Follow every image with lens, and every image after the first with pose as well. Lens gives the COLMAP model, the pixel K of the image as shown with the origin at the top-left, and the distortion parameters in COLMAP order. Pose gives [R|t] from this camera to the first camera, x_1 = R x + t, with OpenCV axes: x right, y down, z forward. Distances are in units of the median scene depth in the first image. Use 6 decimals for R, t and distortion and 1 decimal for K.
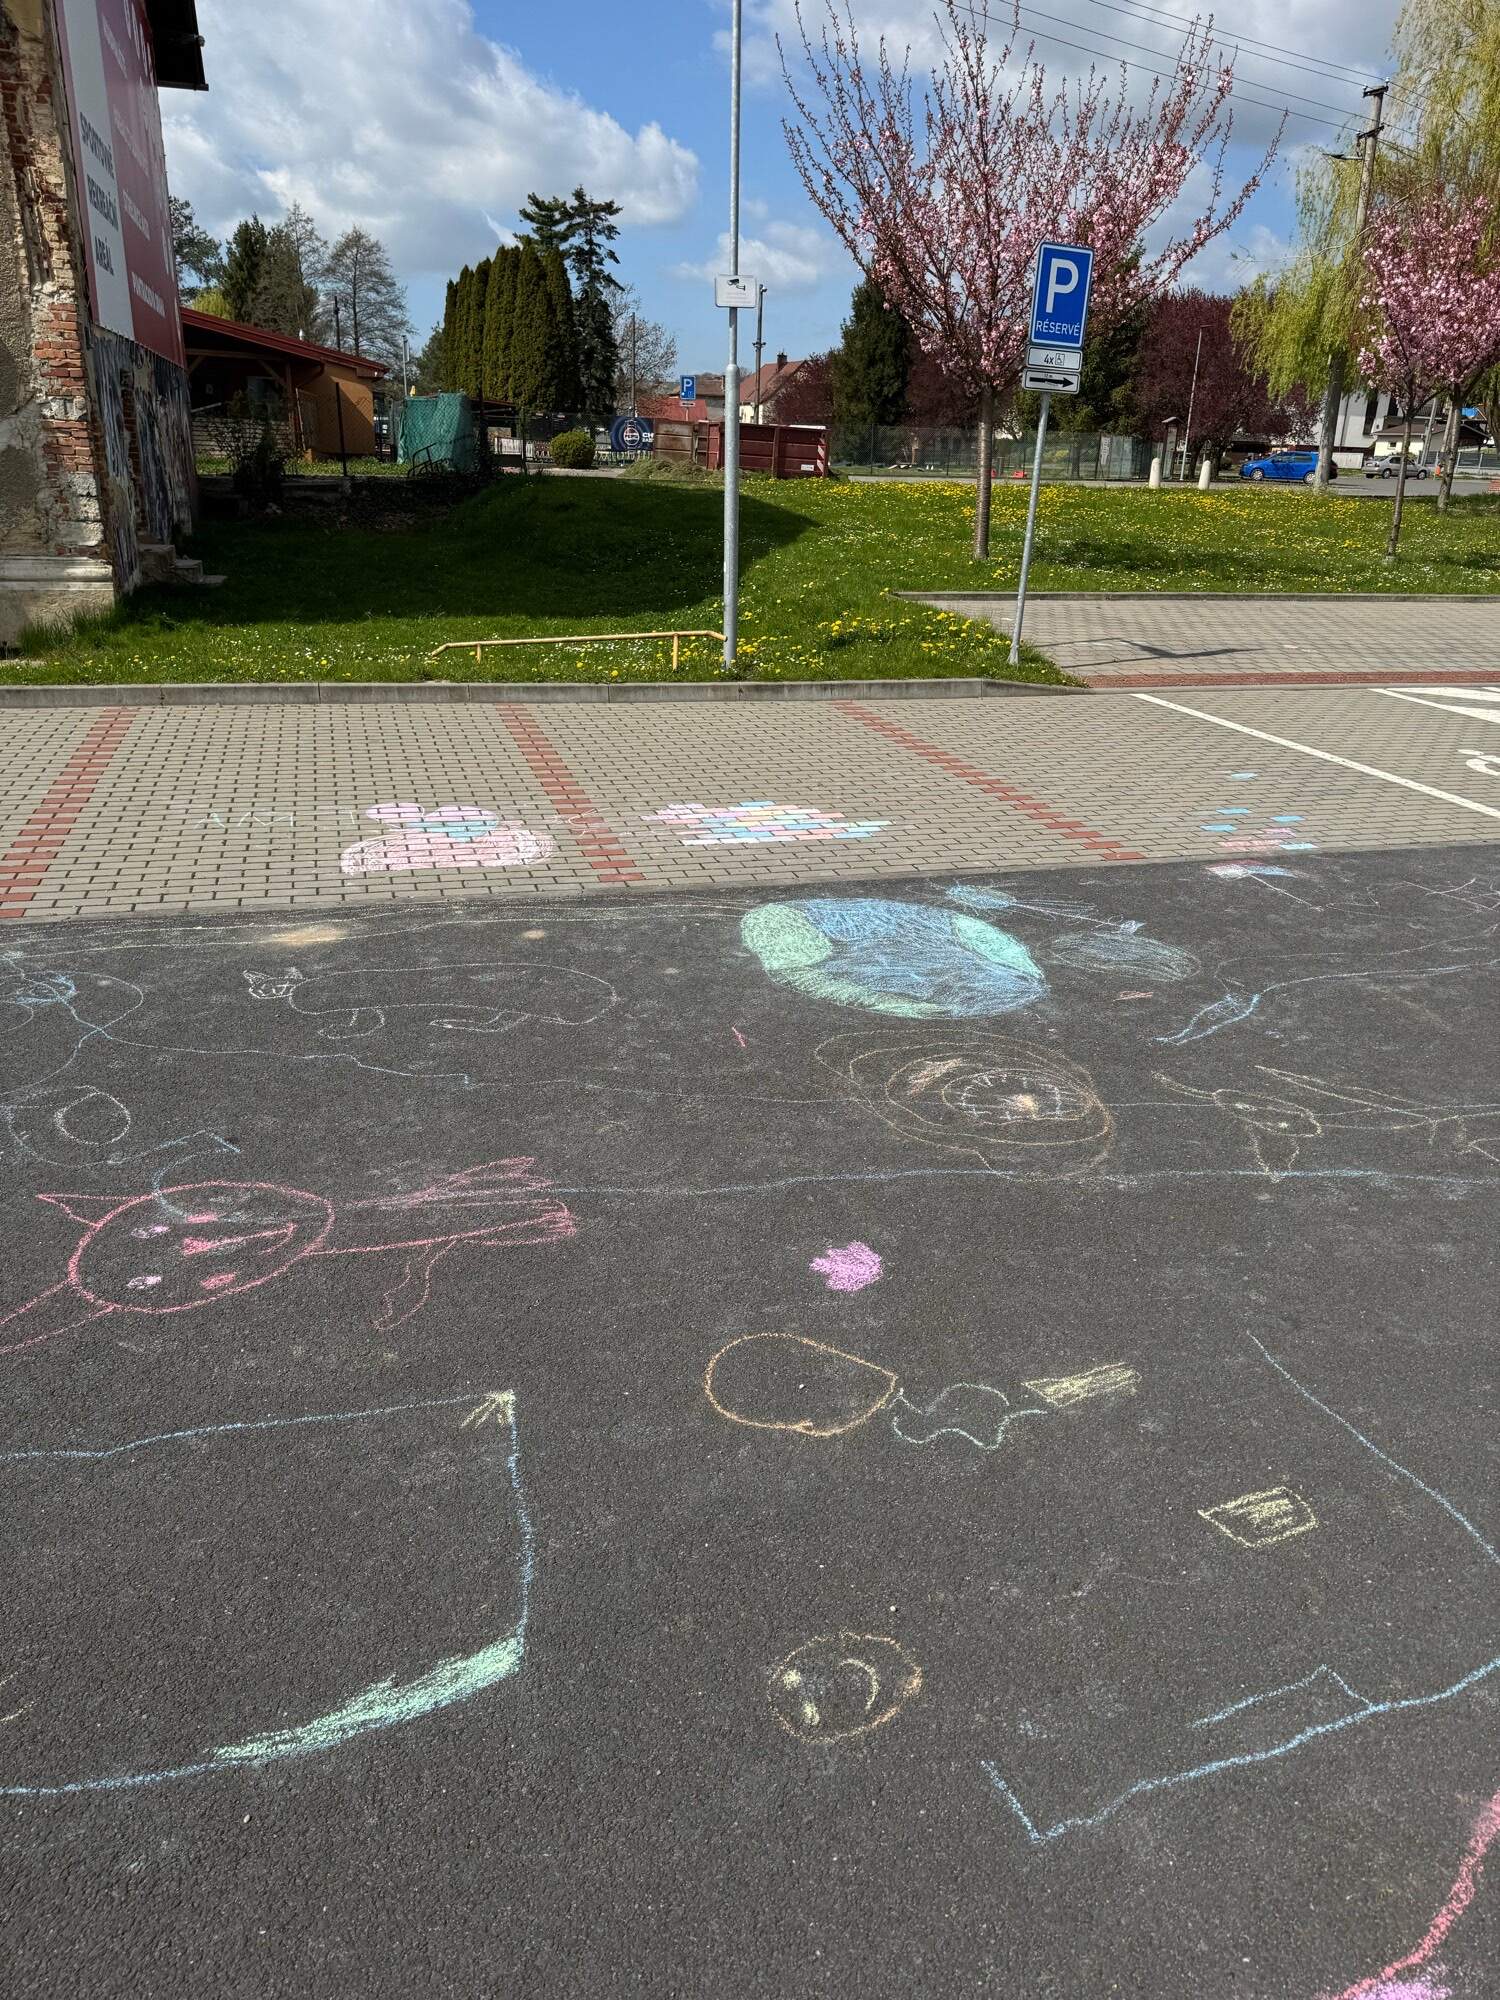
lens RADIAL K [[1427.3, 0, 744.9], [0, 1427.3, 991.1], [0, 0, 1]] dist [0.072014, -0.085459]
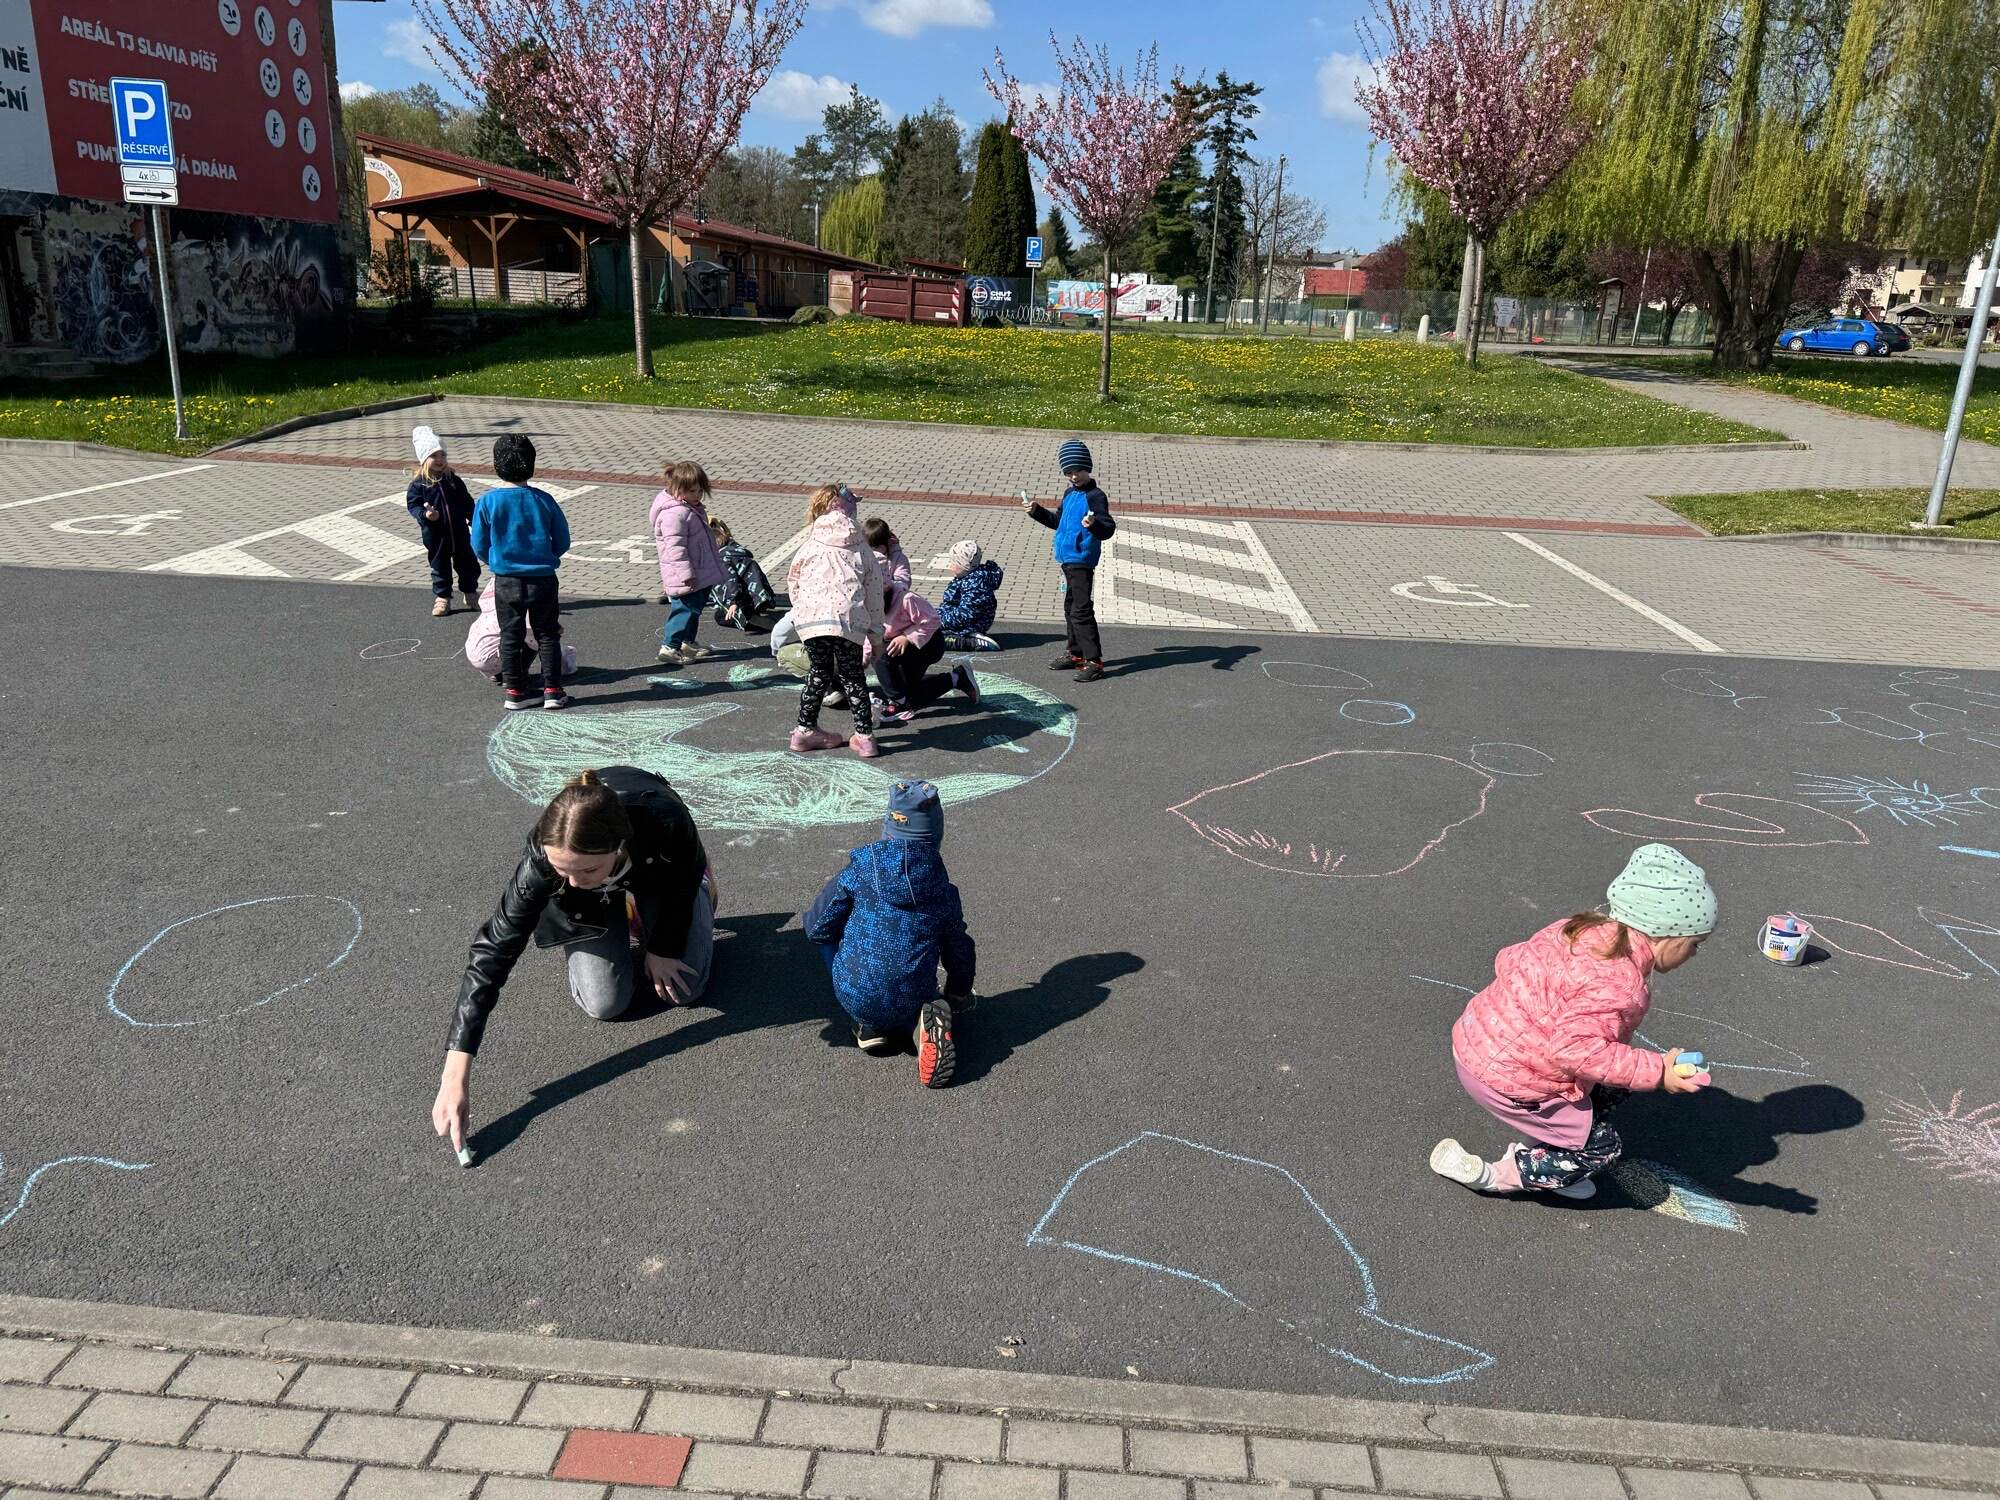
lens RADIAL K [[1427.3, 0, 997.5], [0, 1427.3, 752.5], [0, 0, 1]] dist [0.072014, -0.085459]
pose [[0.934431, 0.114808, -0.337131, 0.172740], [-0.138351, 0.989288, -0.046573, -0.003502], [0.328173, 0.090161, 0.940305, 0.025068]]
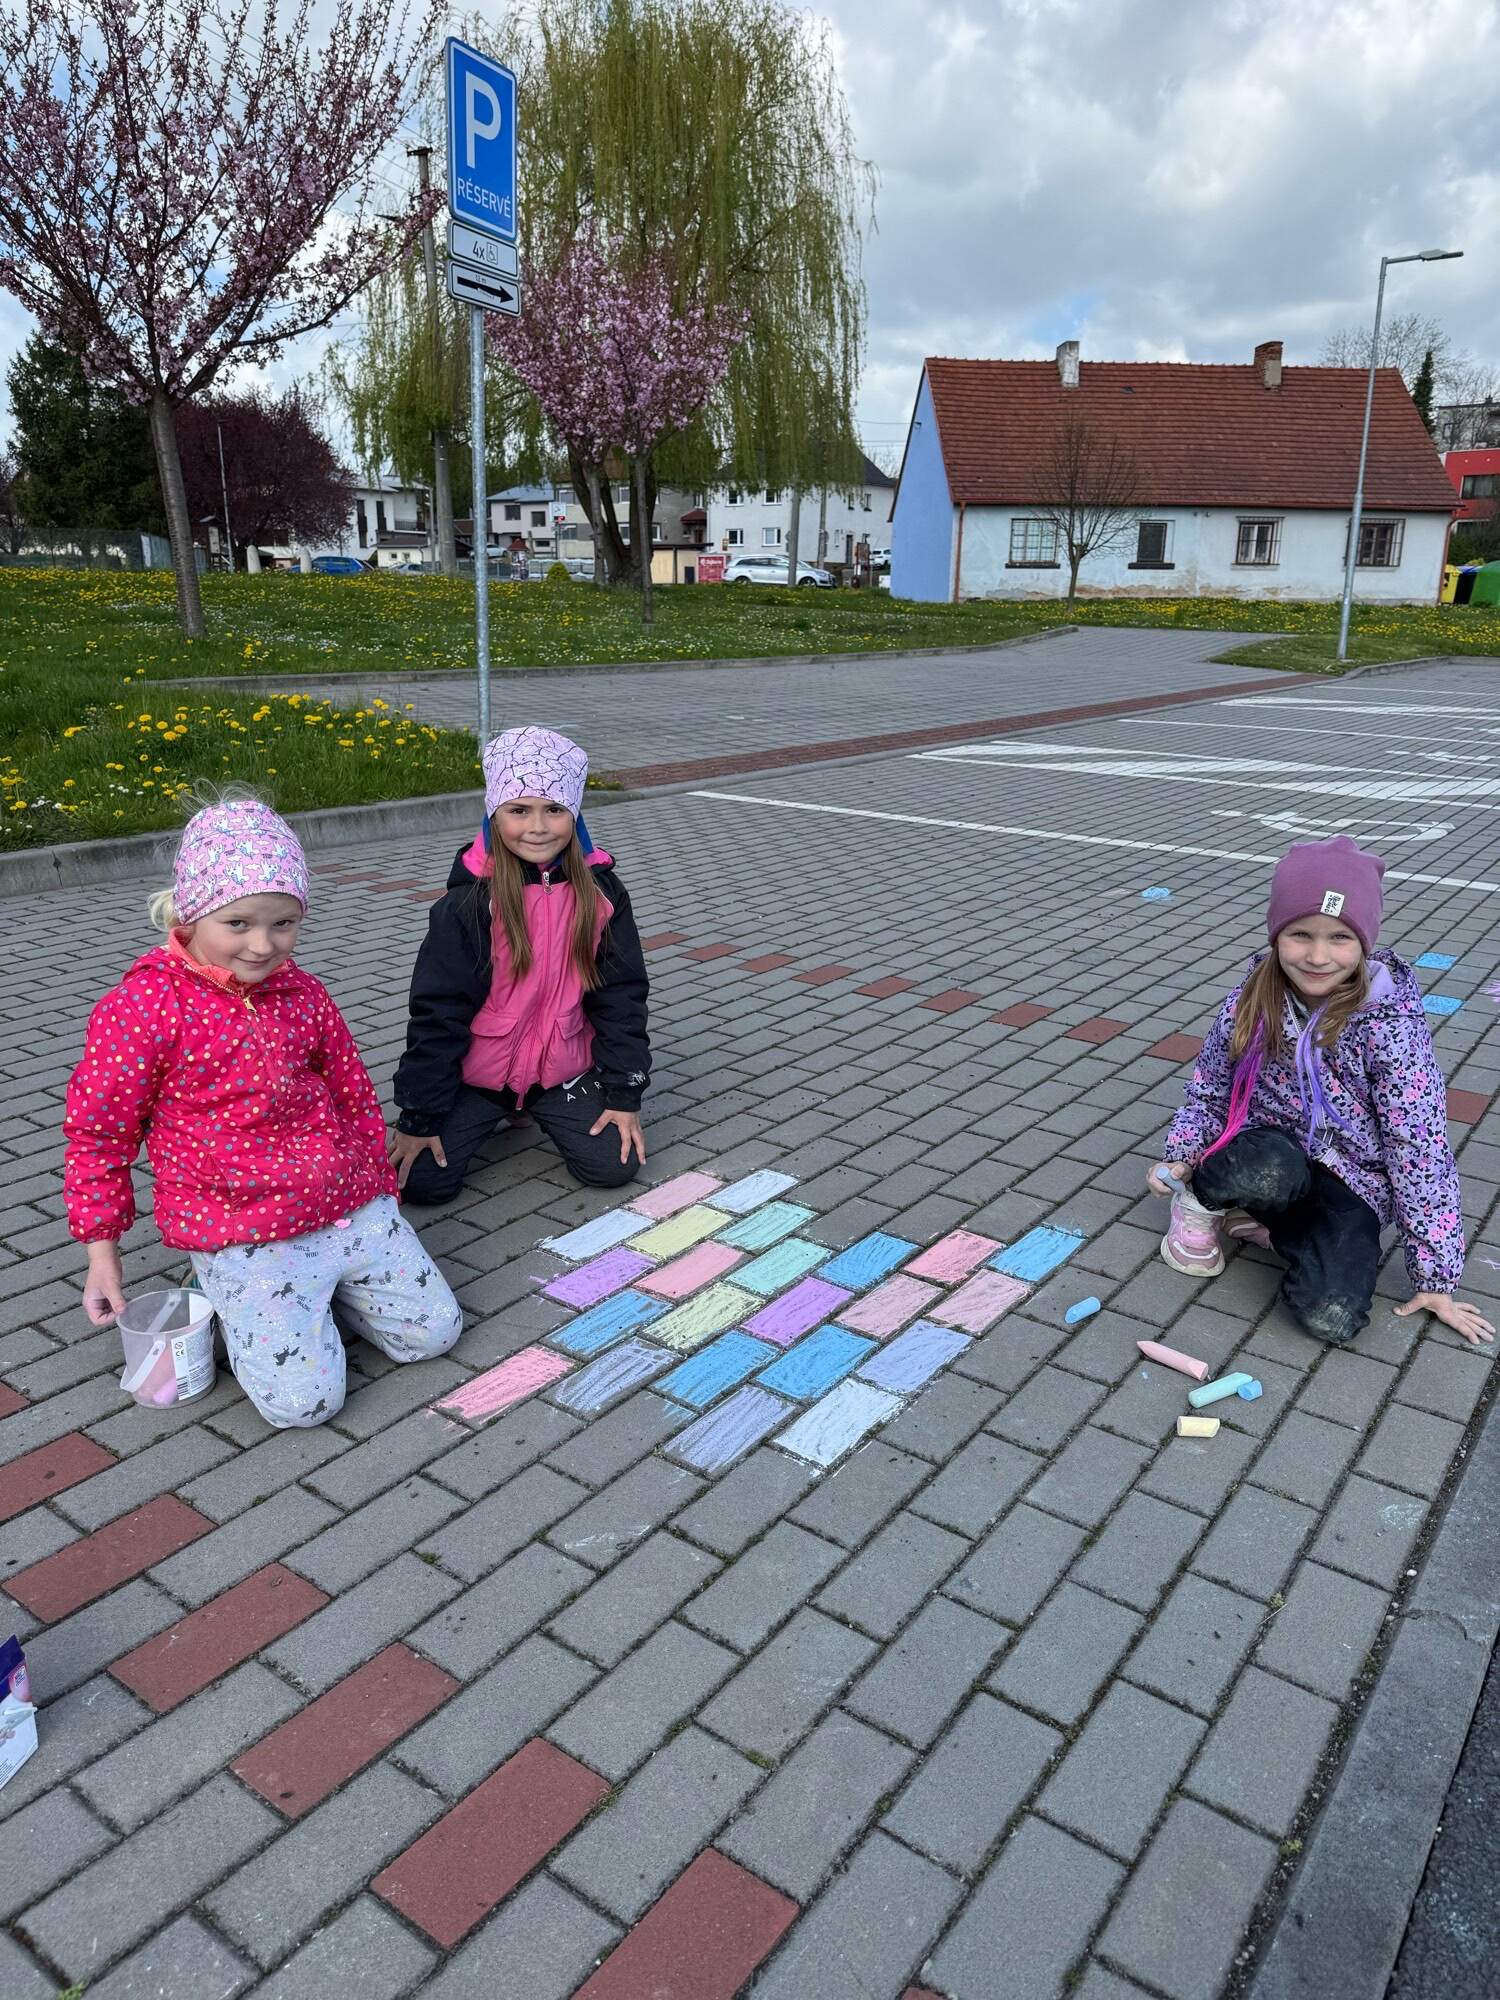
lens RADIAL K [[1427.3, 0, 735.1], [0, 1427.3, 987.6], [0, 0, 1]] dist [0.072014, -0.085459]
pose [[0.794742, -0.186575, 0.577560, -0.013924], [0.231491, 0.972828, -0.004277, -0.015994], [-0.561069, 0.137099, 0.816337, 0.067746]]
